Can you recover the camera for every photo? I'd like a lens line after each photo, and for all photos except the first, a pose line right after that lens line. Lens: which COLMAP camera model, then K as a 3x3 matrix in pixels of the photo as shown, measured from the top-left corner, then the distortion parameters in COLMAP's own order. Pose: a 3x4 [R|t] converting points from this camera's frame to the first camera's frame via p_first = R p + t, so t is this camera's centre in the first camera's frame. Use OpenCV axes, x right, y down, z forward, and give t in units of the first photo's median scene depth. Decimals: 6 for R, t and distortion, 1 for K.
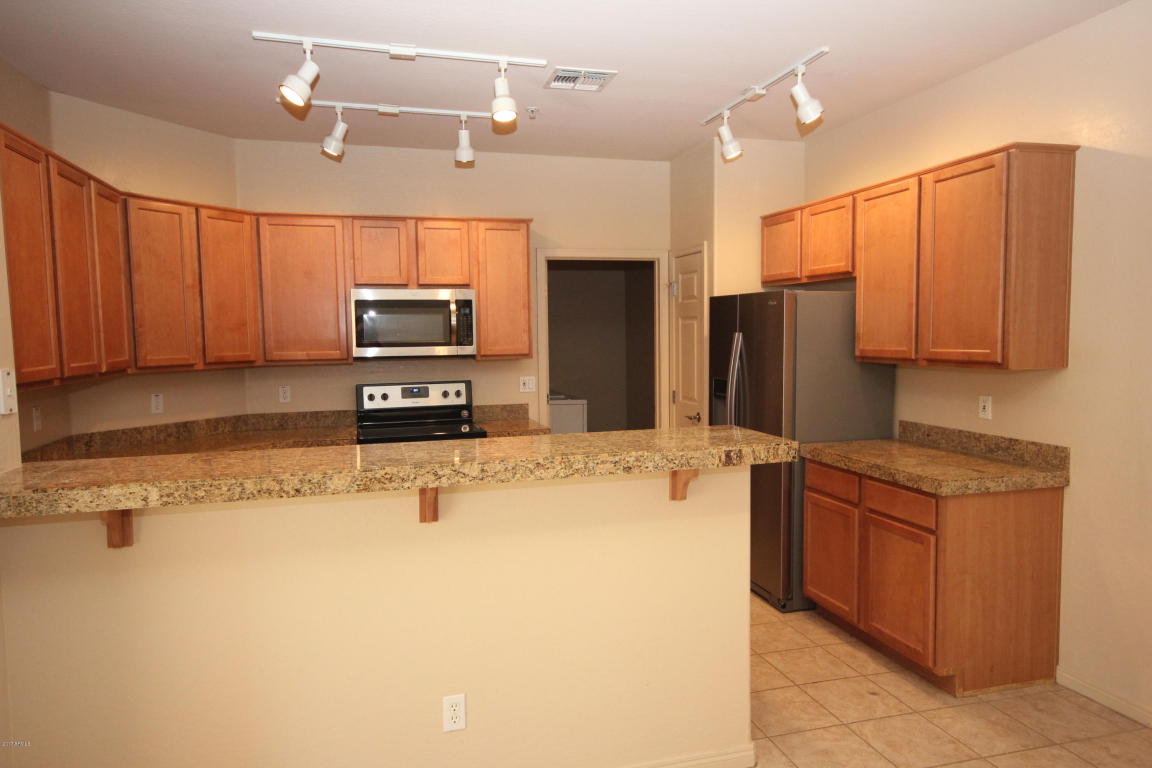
lens RADIAL K [[746.7, 0, 576.0], [0, 746.7, 384.0], [0, 0, 1]] dist [0.001286, 0.000522]
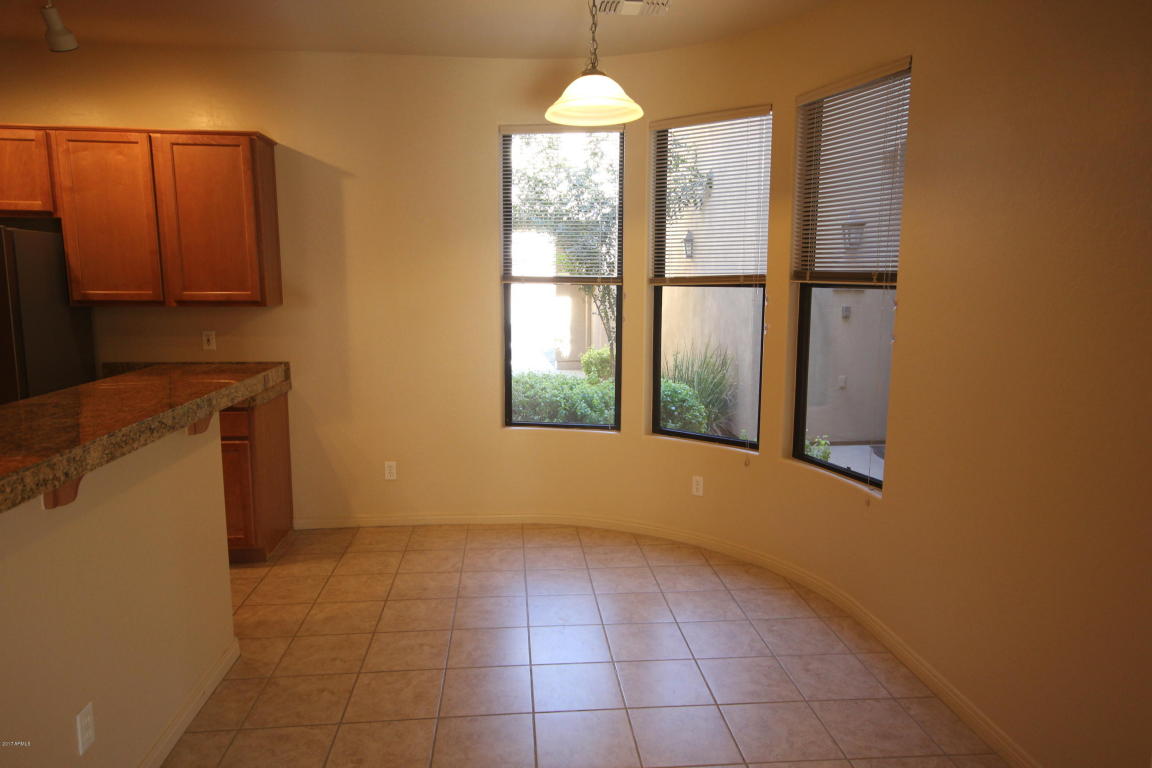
lens RADIAL K [[758.4, 0, 594.2], [0, 758.4, 389.2], [0, 0, 1]] dist [0.008945, 0.002688]
pose [[0.155698, -0.131307, 0.979039, -0.988079], [0.061420, 0.990495, 0.123075, -0.006146], [-0.985893, 0.040970, 0.162283, 0.319603]]
